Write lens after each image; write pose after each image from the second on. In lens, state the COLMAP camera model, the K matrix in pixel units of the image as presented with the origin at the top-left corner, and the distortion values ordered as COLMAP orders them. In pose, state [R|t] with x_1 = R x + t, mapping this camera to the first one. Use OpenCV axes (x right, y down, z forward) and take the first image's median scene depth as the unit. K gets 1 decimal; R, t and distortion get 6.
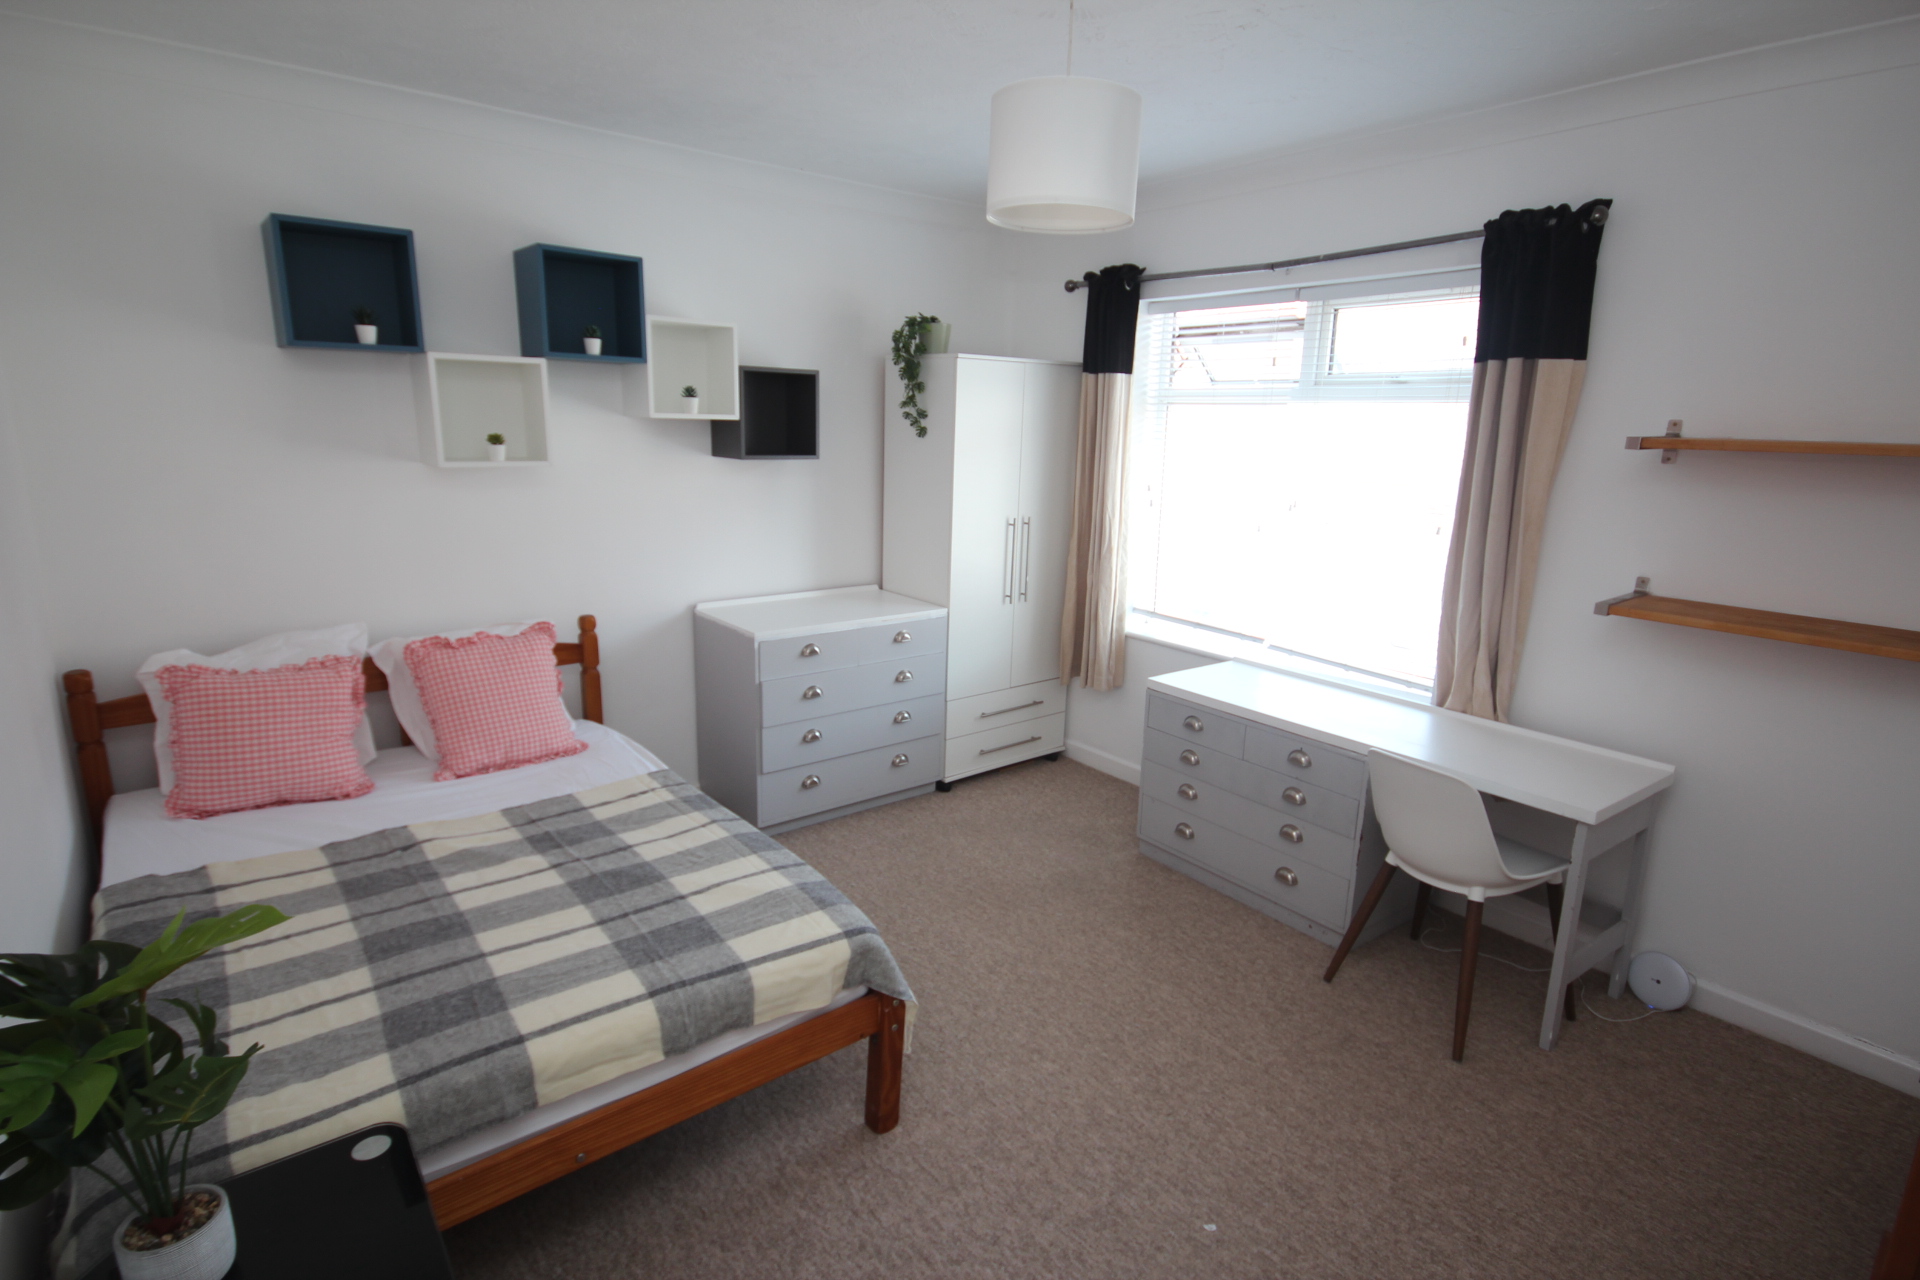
lens RADIAL K [[935.3, 0, 960.0], [0, 935.3, 640.0], [0, 0, 1]] dist [-0.011577, 0.000269]
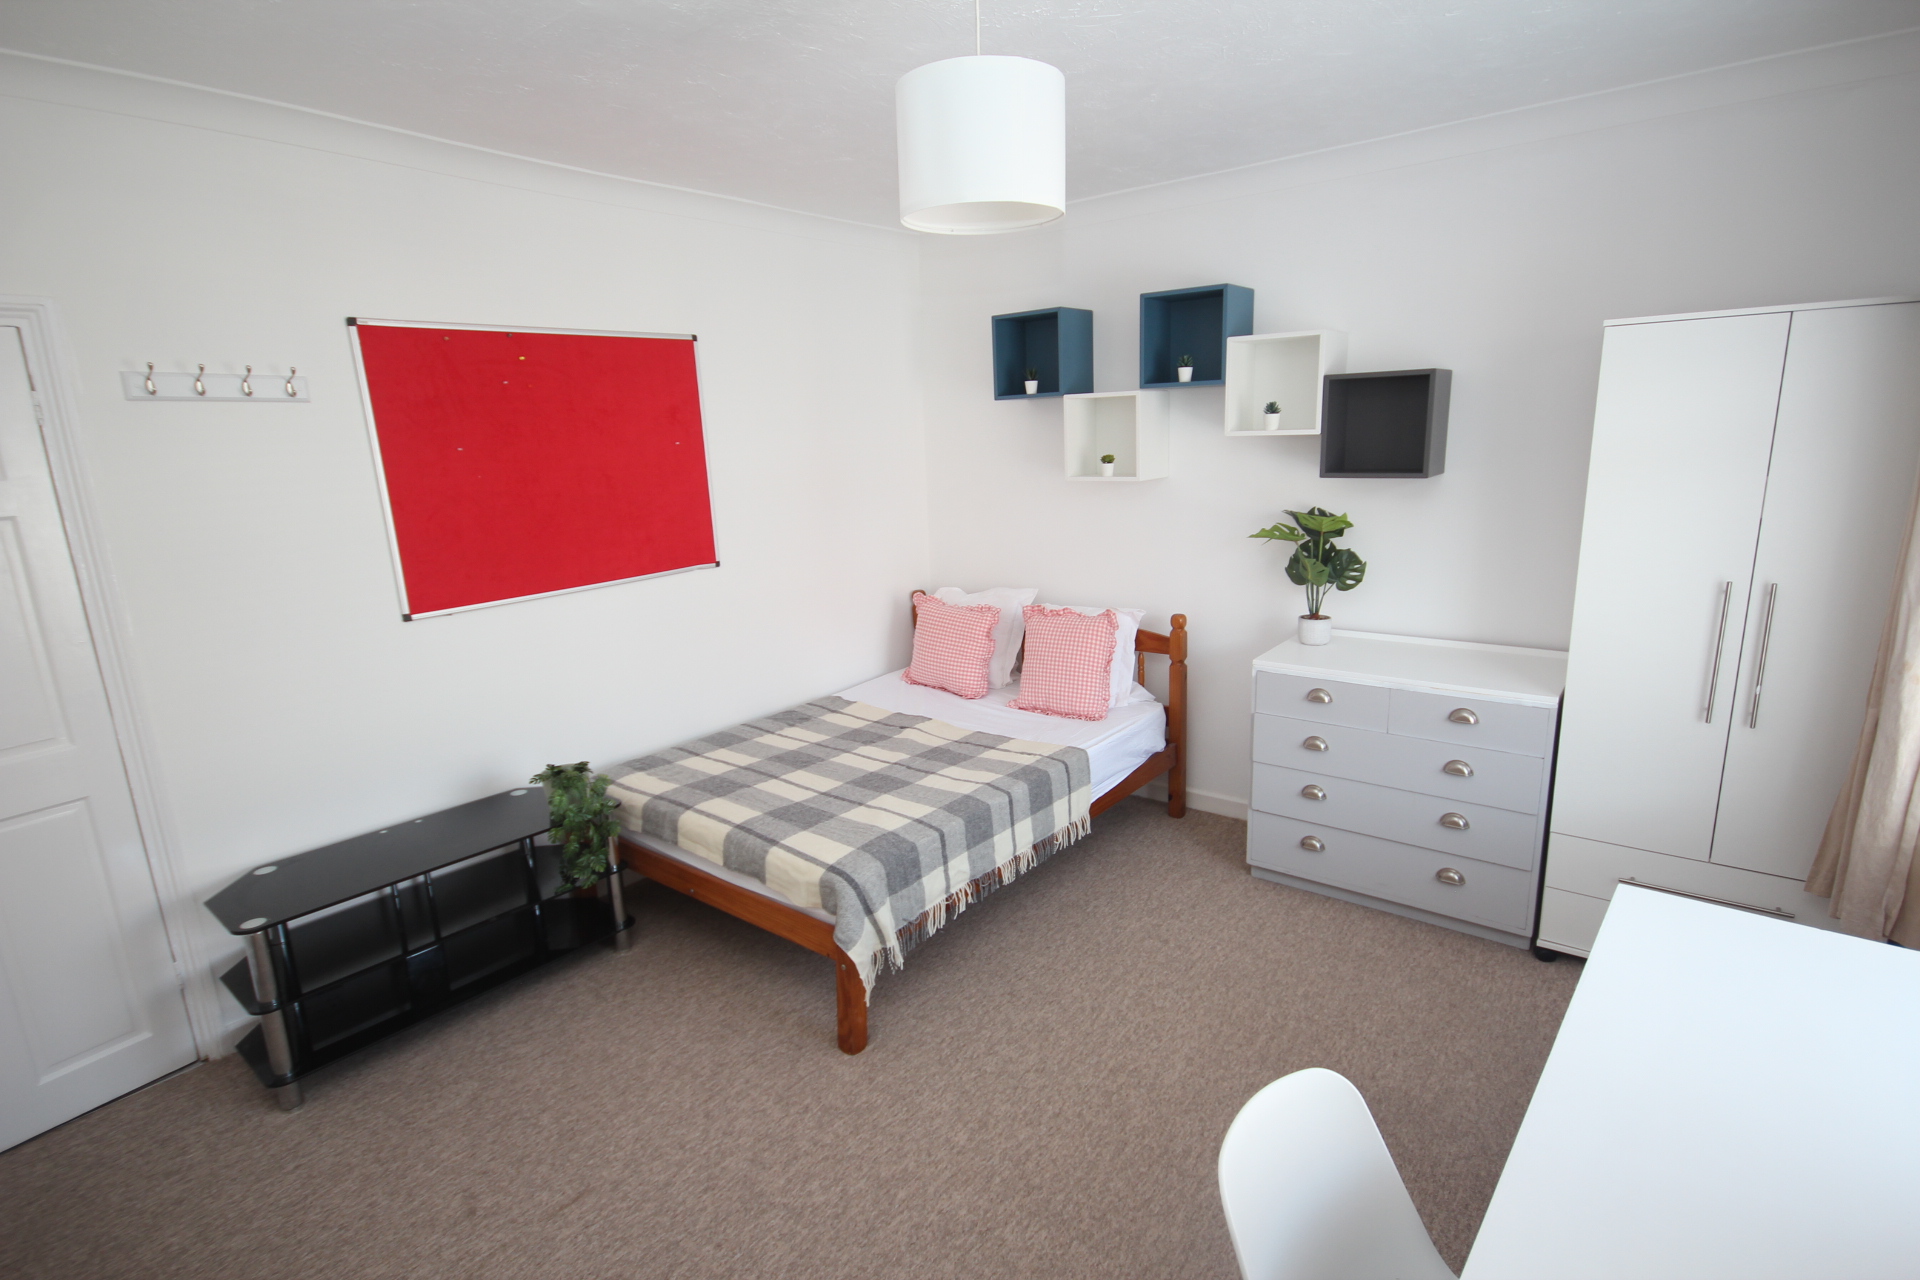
lens RADIAL K [[917.7, 0, 972.9], [0, 917.7, 638.7], [0, 0, 1]] dist [-0.011598, -0.000202]
pose [[0.243268, 0.180370, -0.953041, 0.850343], [-0.182506, 0.973520, 0.137661, -0.149258], [0.952635, 0.140447, 0.269744, 0.675617]]
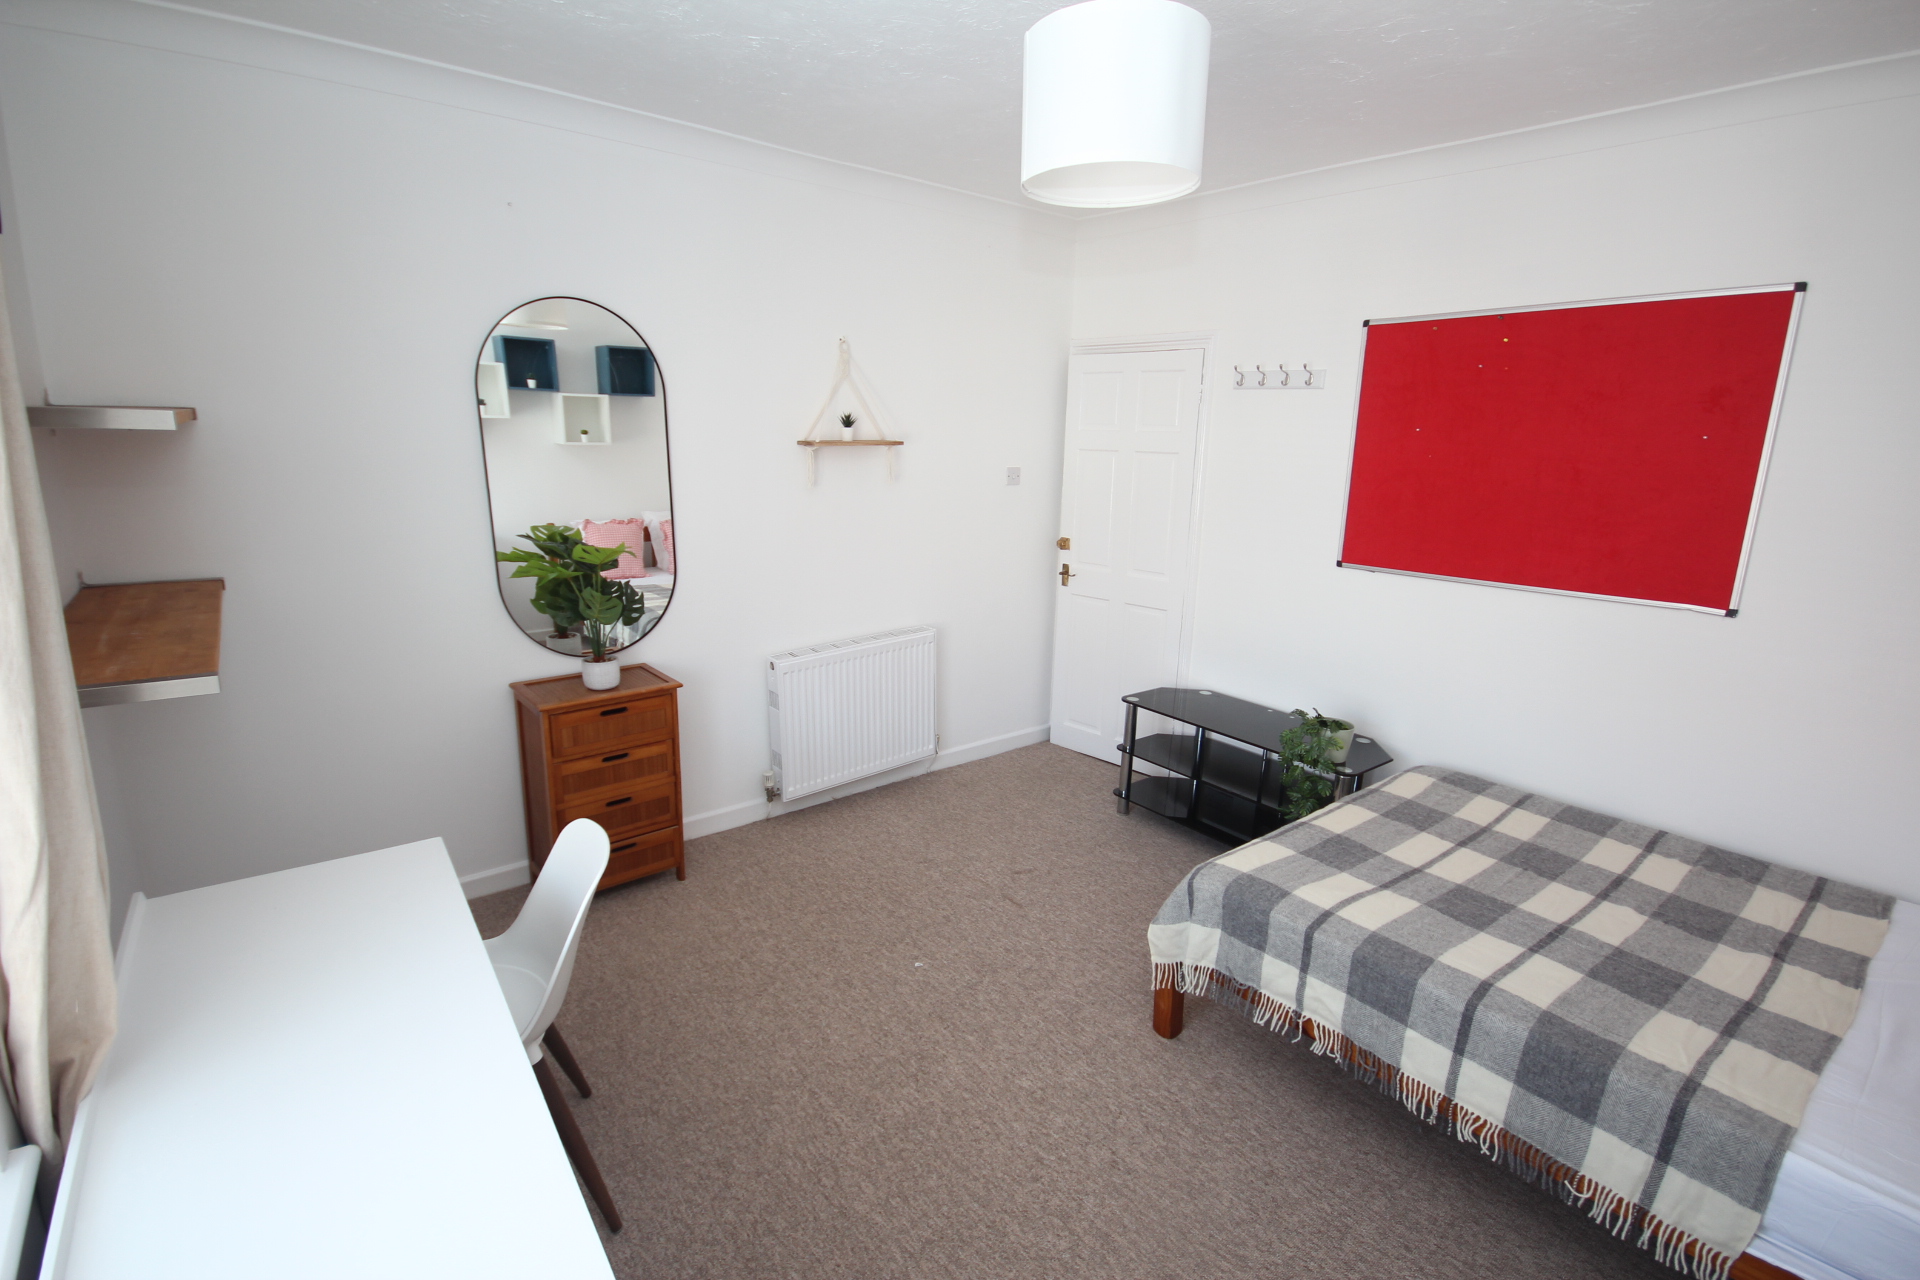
lens RADIAL K [[917.7, 0, 972.9], [0, 917.7, 638.7], [0, 0, 1]] dist [-0.011598, -0.000202]
pose [[-0.998466, -0.040279, -0.037982, 0.199739], [-0.052905, 0.896319, 0.440243, -0.375221], [0.016312, 0.441577, -0.897075, 1.610691]]
